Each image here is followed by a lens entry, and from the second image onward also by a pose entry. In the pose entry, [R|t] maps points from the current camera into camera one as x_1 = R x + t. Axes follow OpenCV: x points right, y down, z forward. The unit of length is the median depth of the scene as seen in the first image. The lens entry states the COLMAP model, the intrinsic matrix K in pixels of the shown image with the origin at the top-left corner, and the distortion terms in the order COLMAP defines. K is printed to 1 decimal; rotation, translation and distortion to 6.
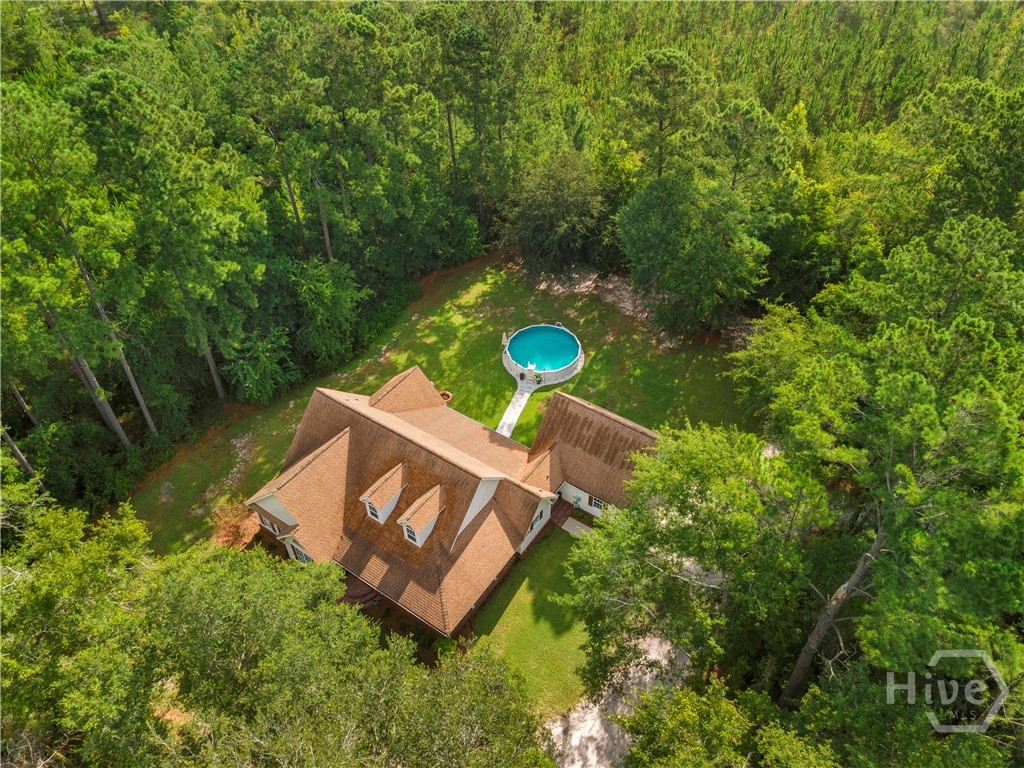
lens RADIAL K [[736.7, 0, 519.5], [0, 736.7, 383.9], [0, 0, 1]] dist [0.028935, -0.011434]
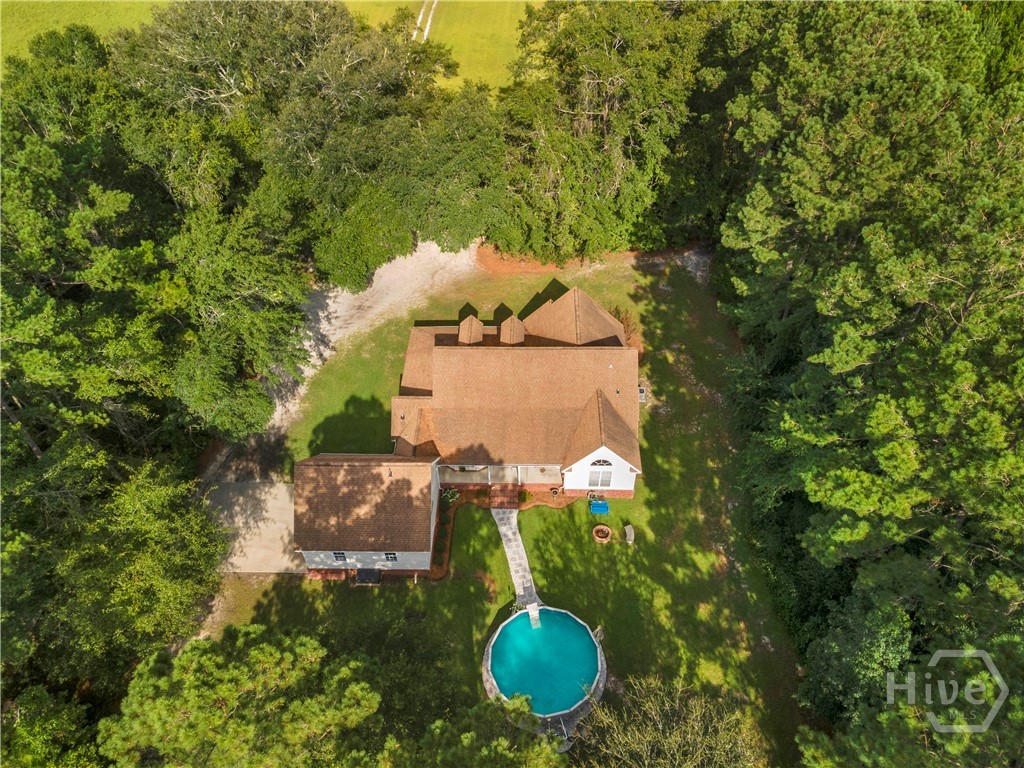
lens RADIAL K [[736.7, 0, 515.3], [0, 736.7, 385.5], [0, 0, 1]] dist [0.028935, -0.011434]
pose [[-0.837598, 0.404018, -0.367695, 0.205002], [-0.354627, 0.109851, 0.928533, -0.702267], [0.415535, 0.908131, 0.051265, 0.761464]]
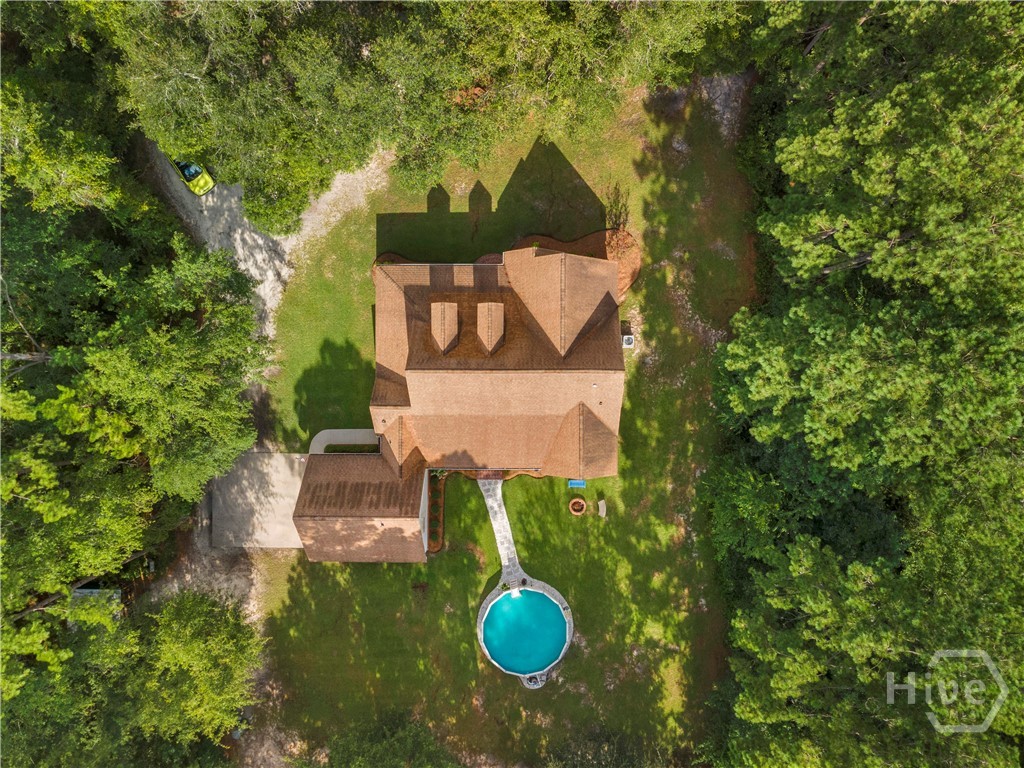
lens RADIAL K [[736.7, 0, 514.7], [0, 736.7, 389.4], [0, 0, 1]] dist [0.028935, -0.011434]
pose [[-0.827158, 0.560702, 0.037716, -0.150266], [-0.355790, -0.574455, 0.737166, -0.526367], [0.434997, 0.596334, 0.674658, 0.269981]]
